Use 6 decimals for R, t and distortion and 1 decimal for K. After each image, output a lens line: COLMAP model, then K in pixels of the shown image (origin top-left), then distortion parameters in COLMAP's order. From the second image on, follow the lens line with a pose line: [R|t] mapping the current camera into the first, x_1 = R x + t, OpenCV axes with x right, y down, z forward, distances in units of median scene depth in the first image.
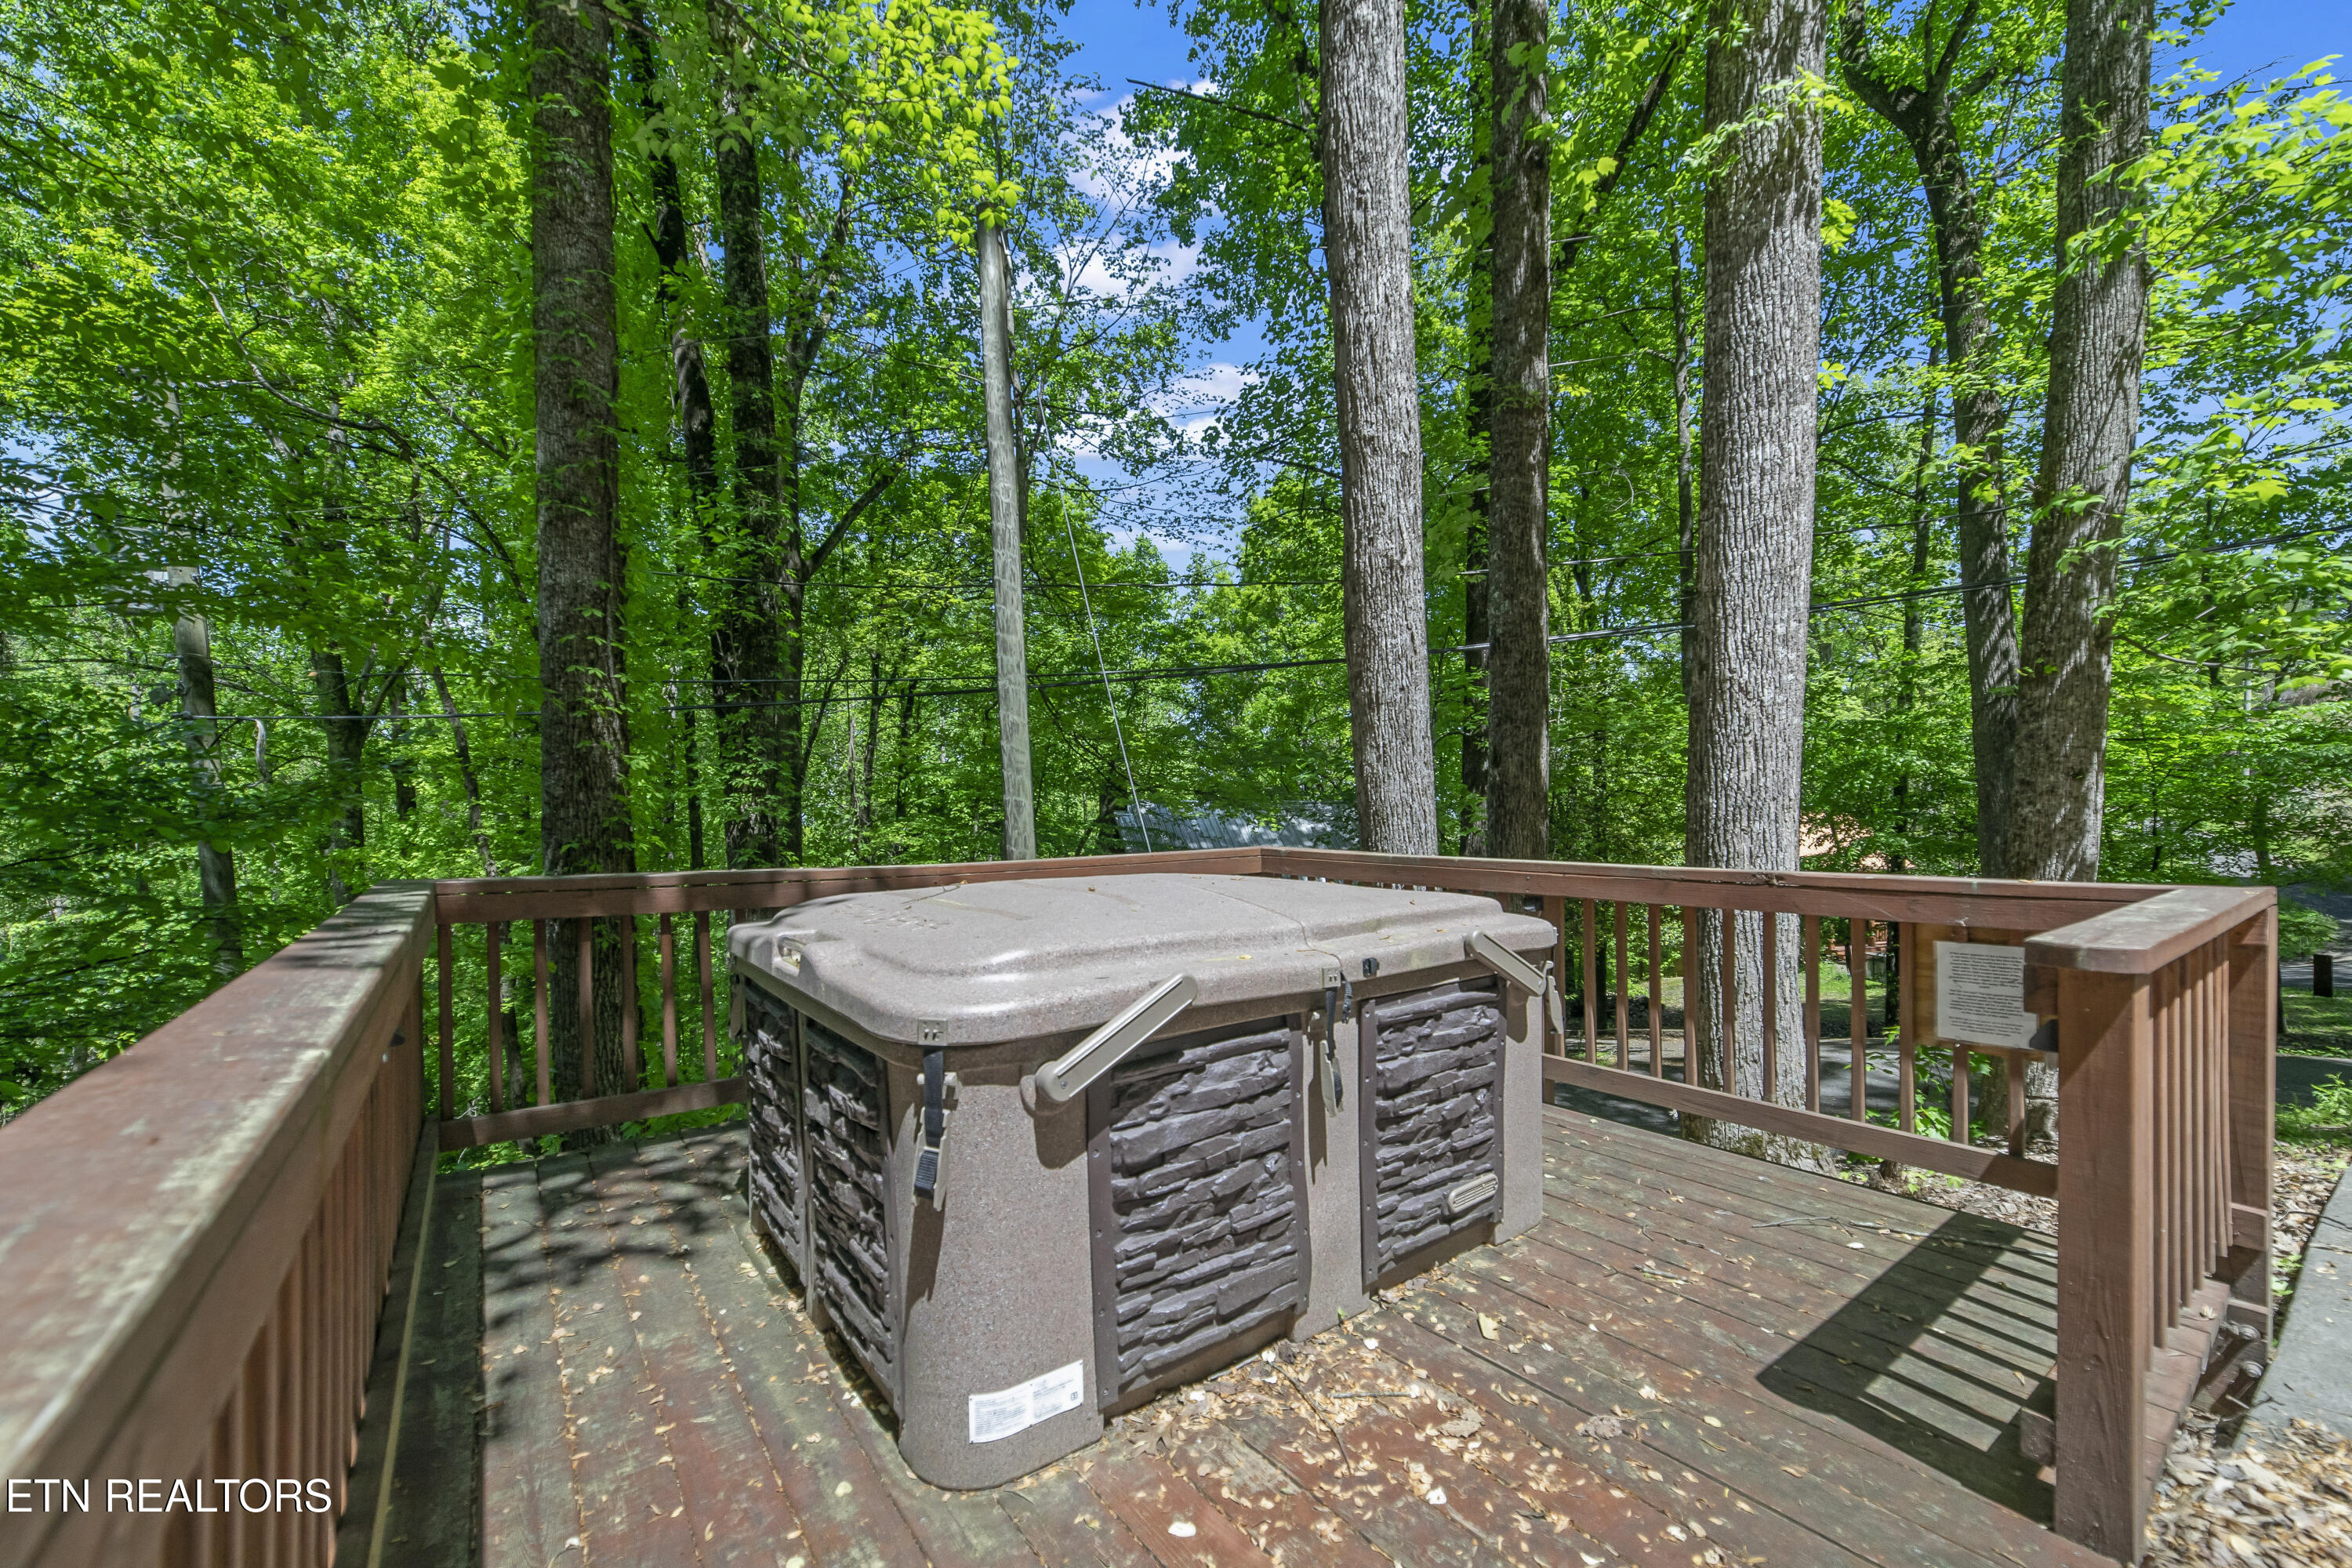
lens RADIAL K [[920.9, 0, 1168.3], [0, 920.9, 860.3], [0, 0, 1]] dist [-0.025026, 0.006666]
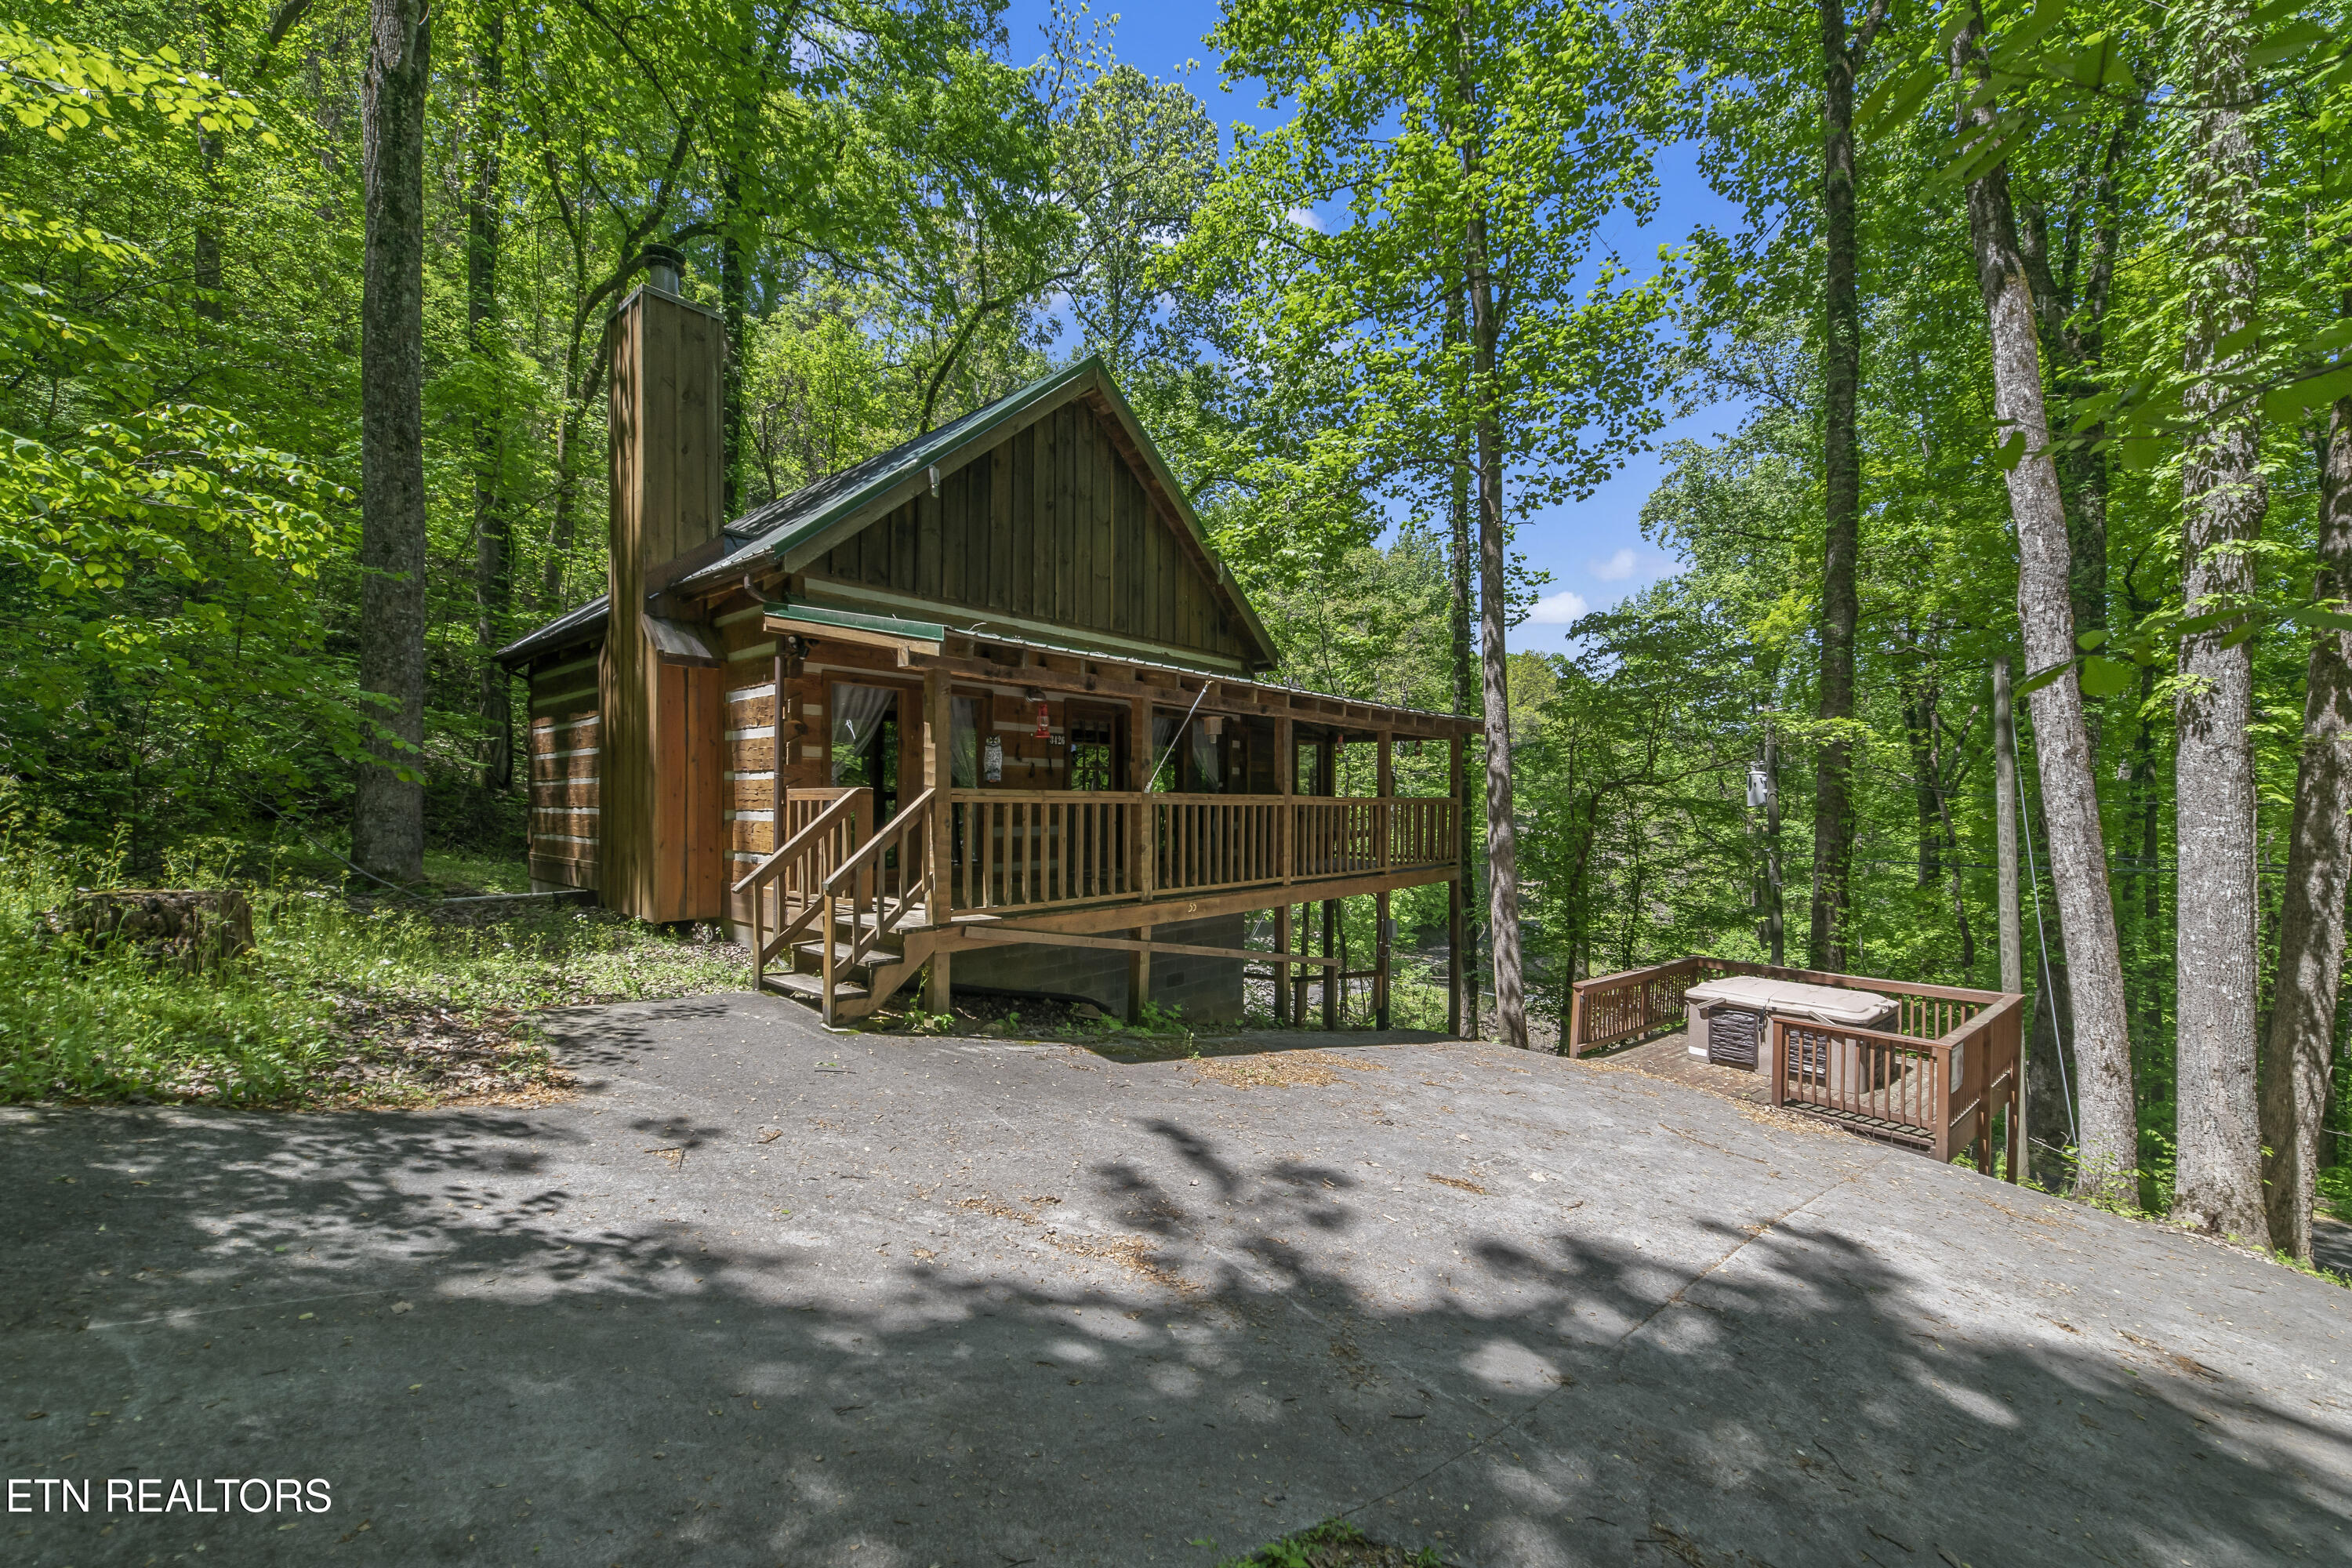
lens RADIAL K [[924.7, 0, 1178.8], [0, 924.7, 798.3], [0, 0, 1]] dist [-0.010097, 0.007540]
pose [[0.040463, -0.000805, -0.999181, 4.928300], [-0.062572, 0.998035, -0.003338, -0.784645], [0.997220, 0.062656, 0.040333, -2.466625]]
